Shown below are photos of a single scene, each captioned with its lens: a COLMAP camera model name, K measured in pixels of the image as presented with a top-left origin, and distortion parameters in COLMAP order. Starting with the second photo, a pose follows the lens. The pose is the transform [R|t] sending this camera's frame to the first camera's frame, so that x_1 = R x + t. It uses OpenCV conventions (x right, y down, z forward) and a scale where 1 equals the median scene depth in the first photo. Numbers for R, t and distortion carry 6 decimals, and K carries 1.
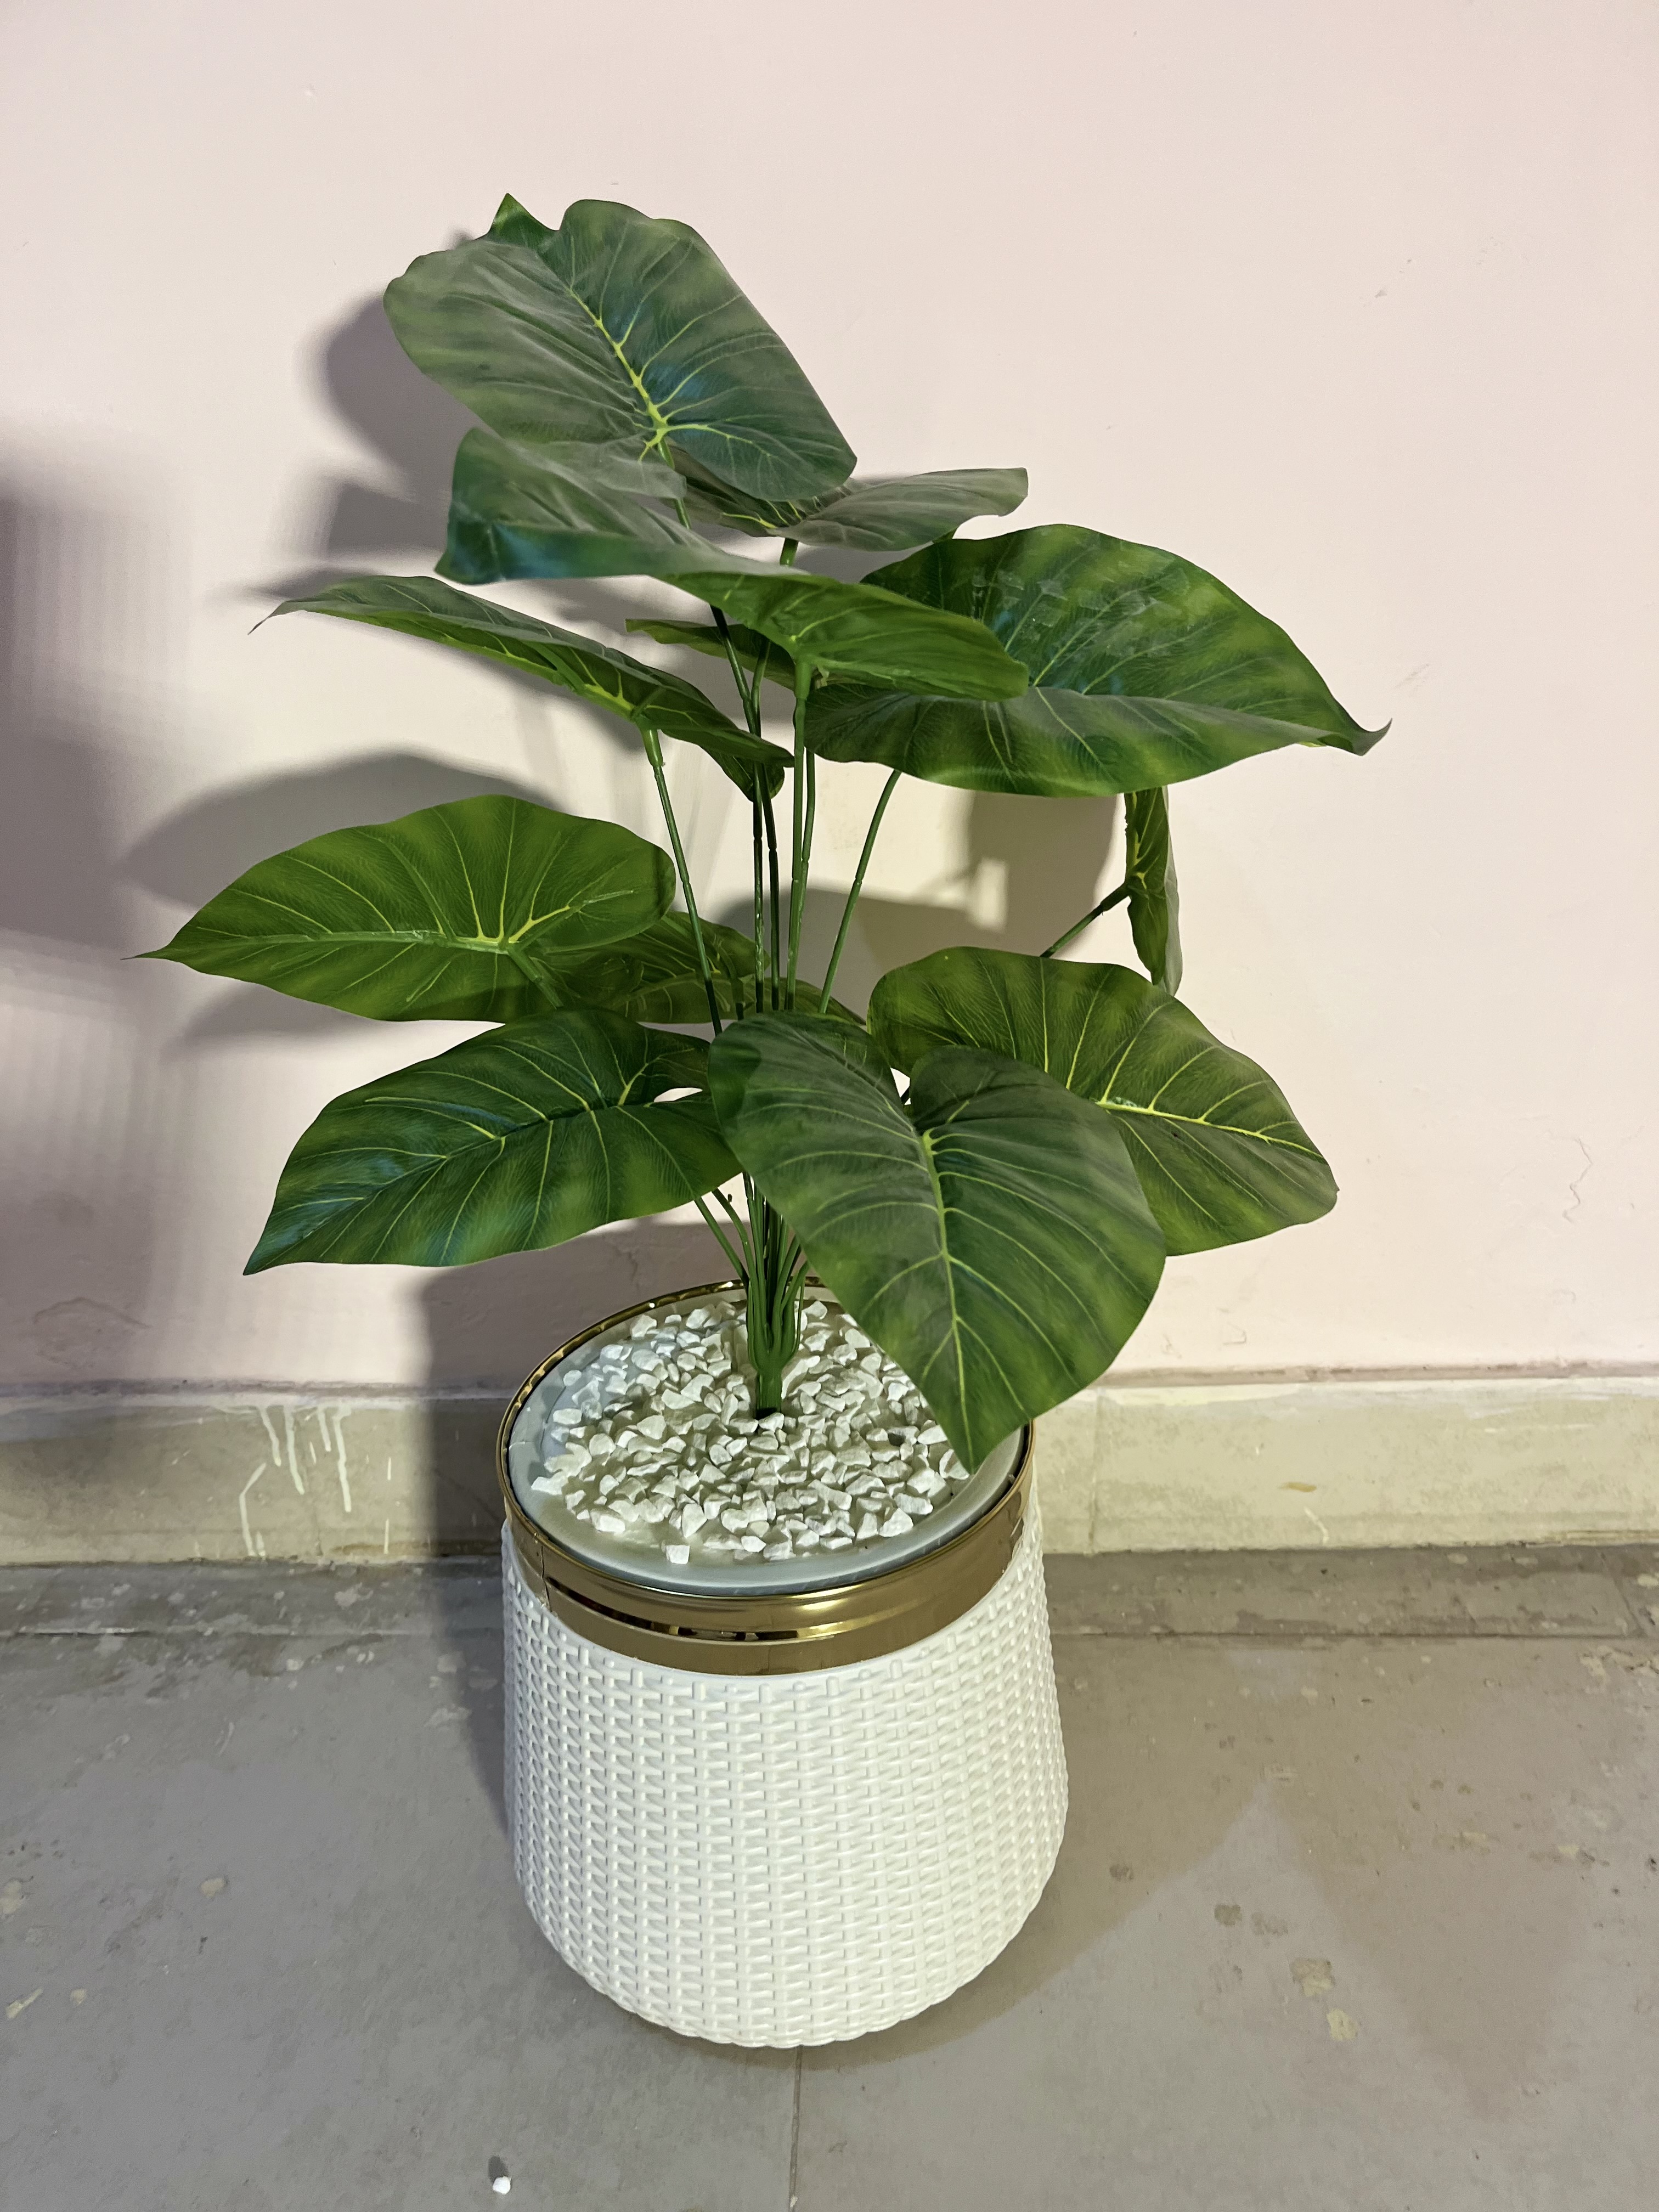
lens RADIAL K [[1691.7, 0, 843.1], [0, 1691.7, 1154.0], [0, 0, 1]] dist [0.068148, -0.108049]
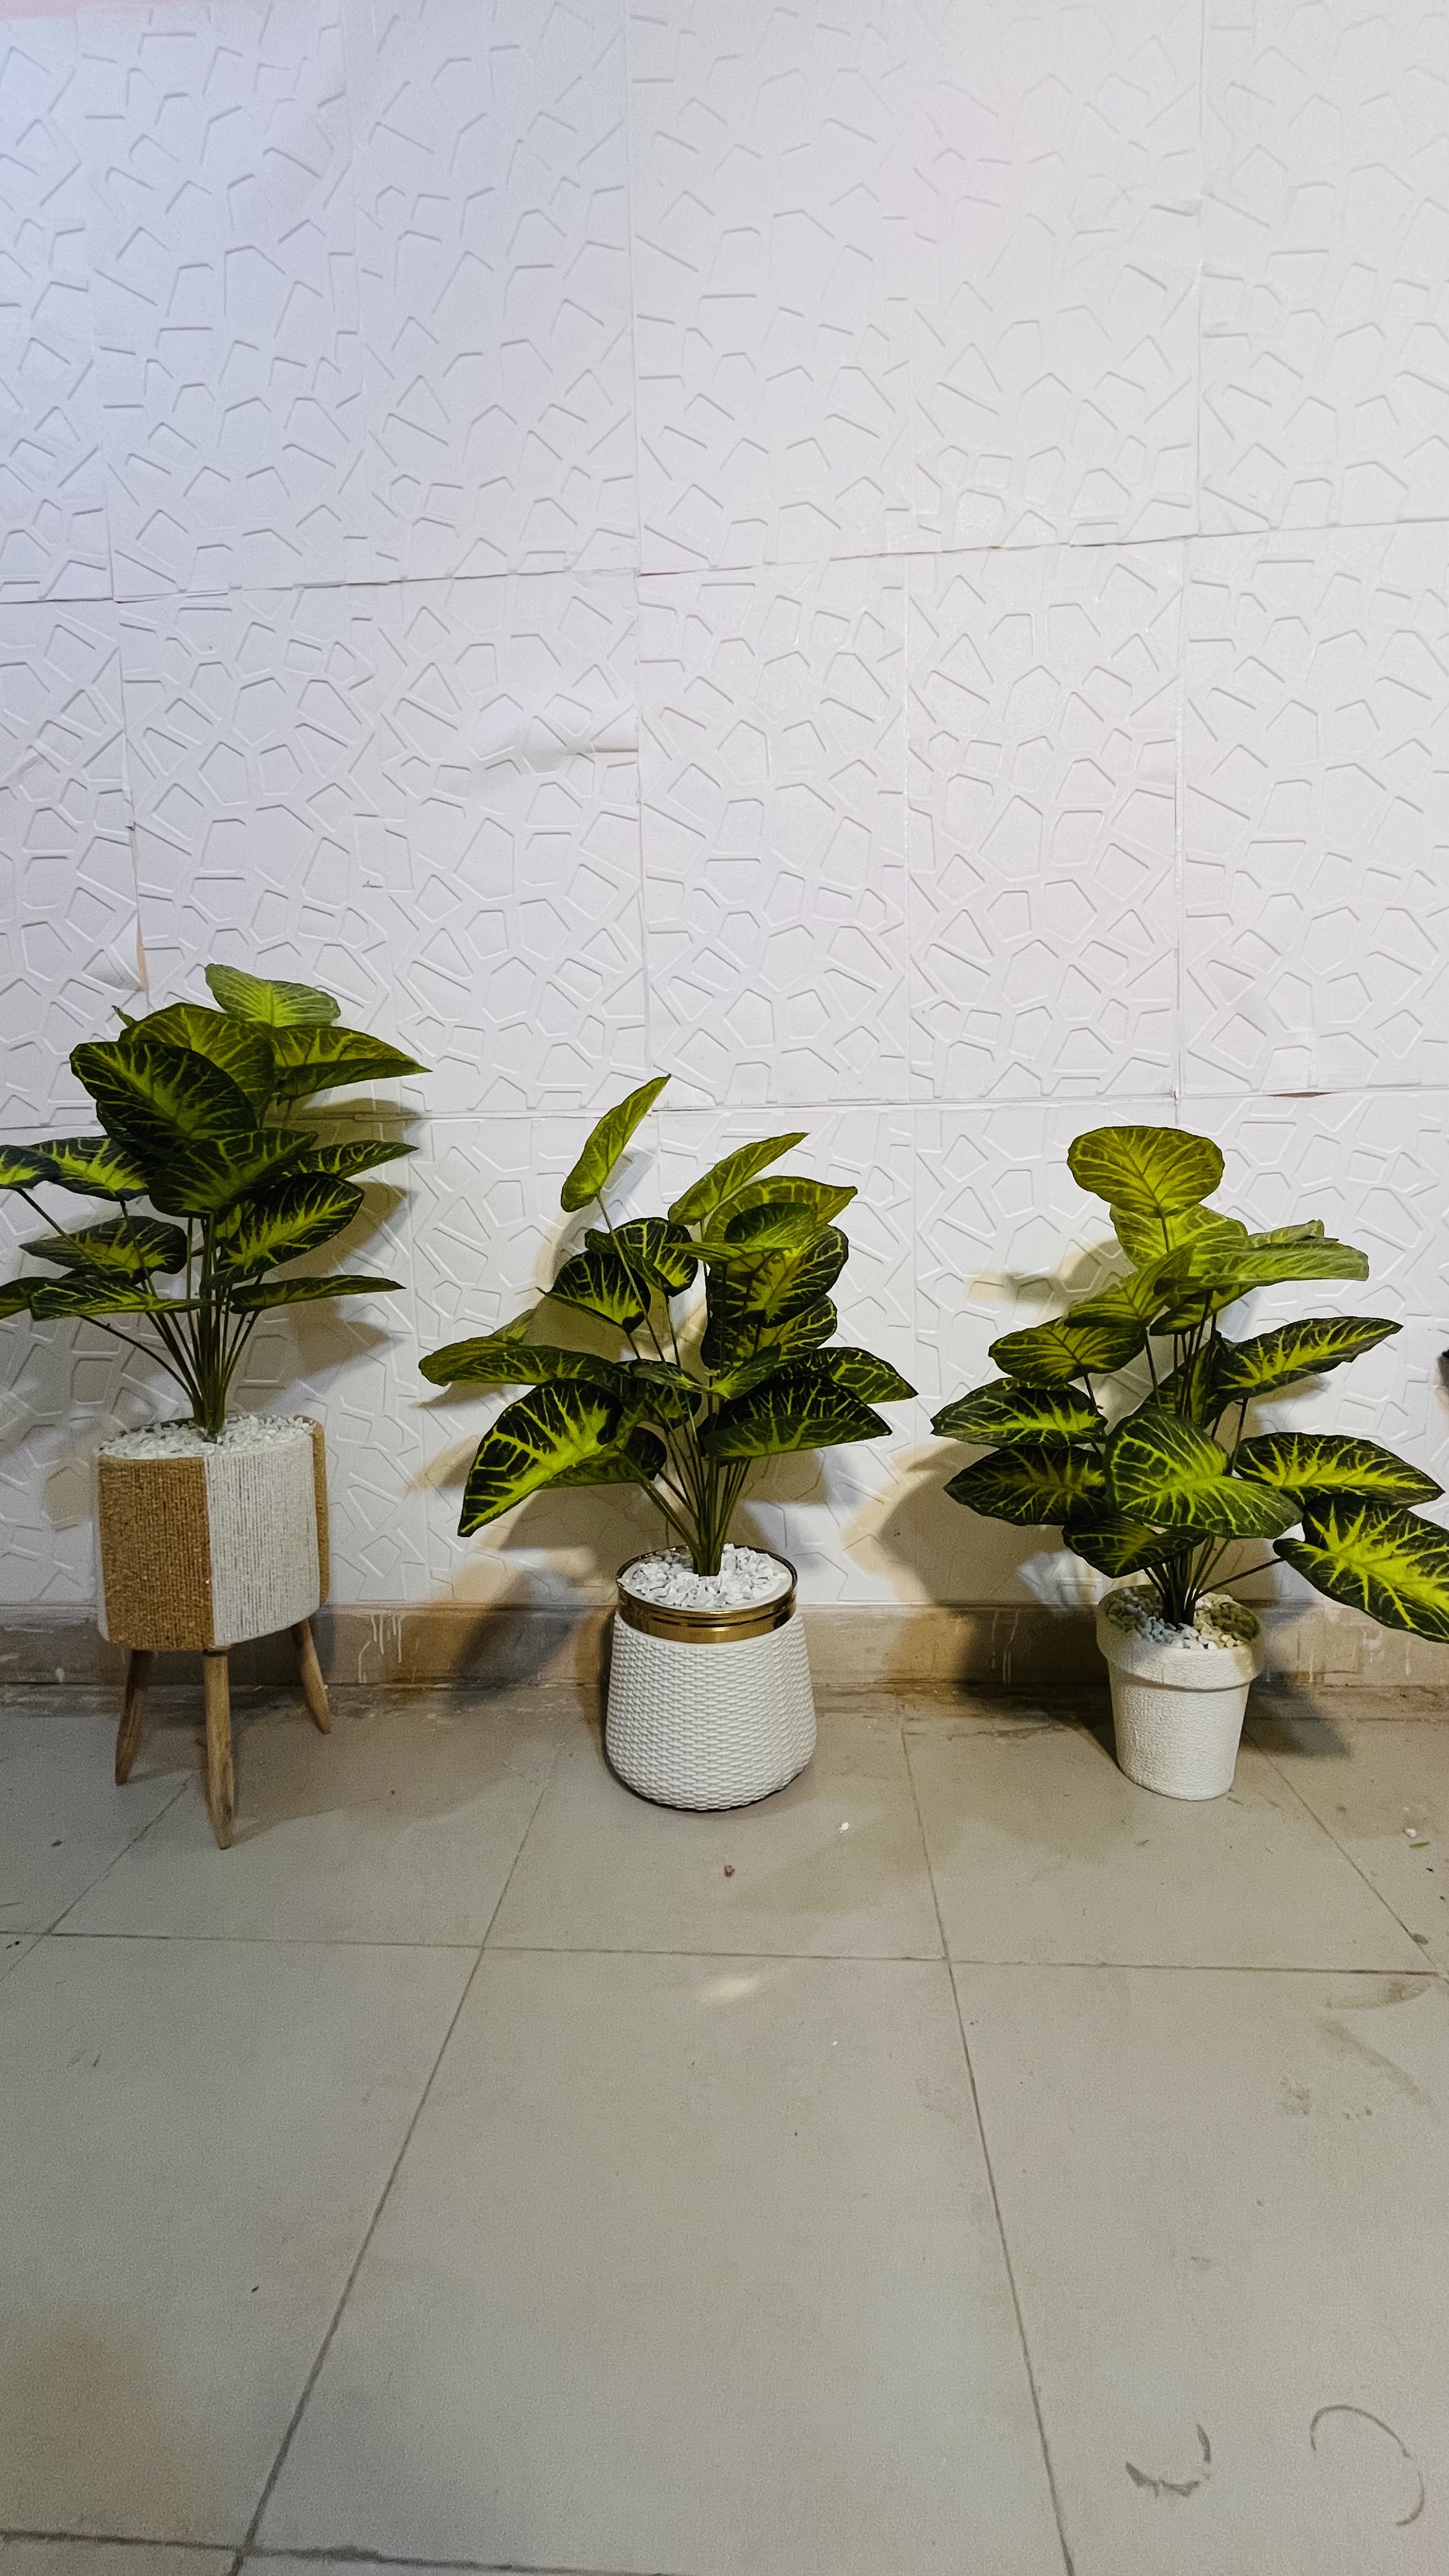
lens RADIAL K [[1046.0, 0, 719.5], [0, 1046.0, 1279.4], [0, 0, 1]] dist [-0.006951, 0.000978]
pose [[0.998879, -0.002477, -0.047271, 0.281100], [-0.014182, 0.937091, -0.348797, 0.225673], [0.045161, 0.349076, 0.936005, -0.687133]]
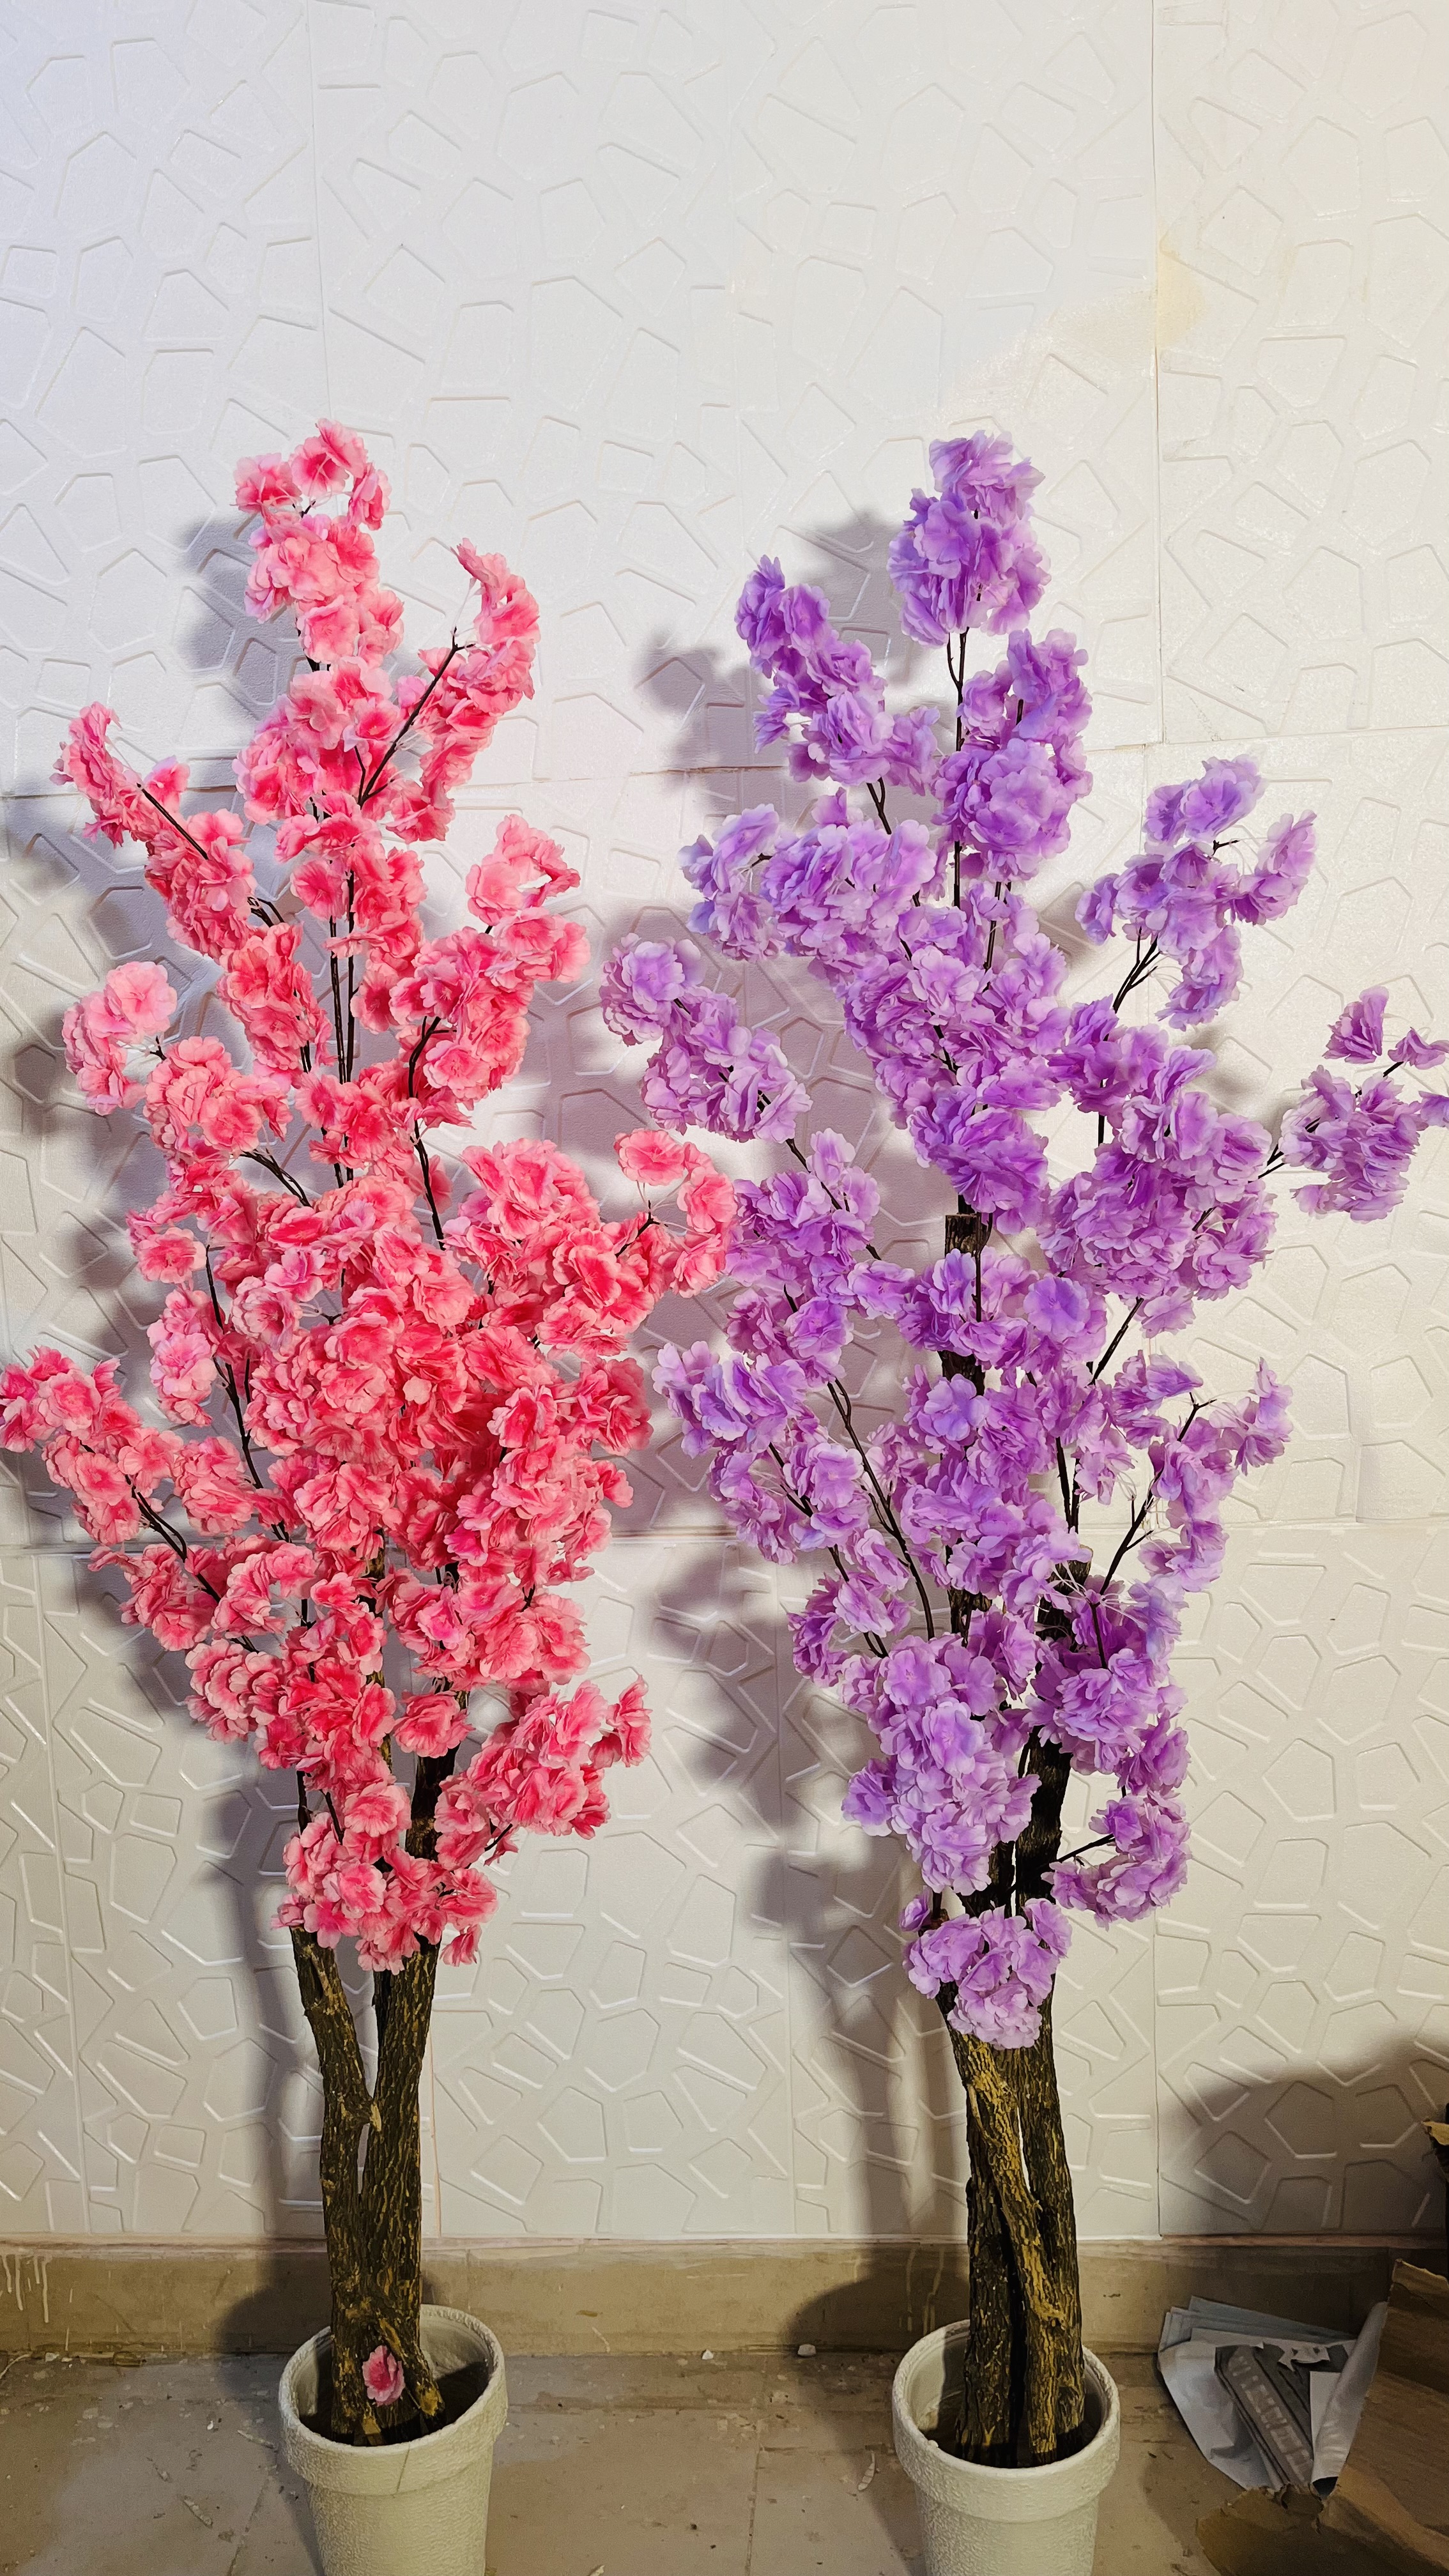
lens RADIAL K [[1968.6, 0, 731.9], [0, 1968.6, 1293.4], [0, 0, 1]] dist [0.061024, -0.090873]
pose [[0.998725, -0.011275, -0.049197, 0.555425], [-0.004838, 0.948859, -0.315662, -0.159697], [0.050240, 0.315498, 0.947595, -1.302810]]
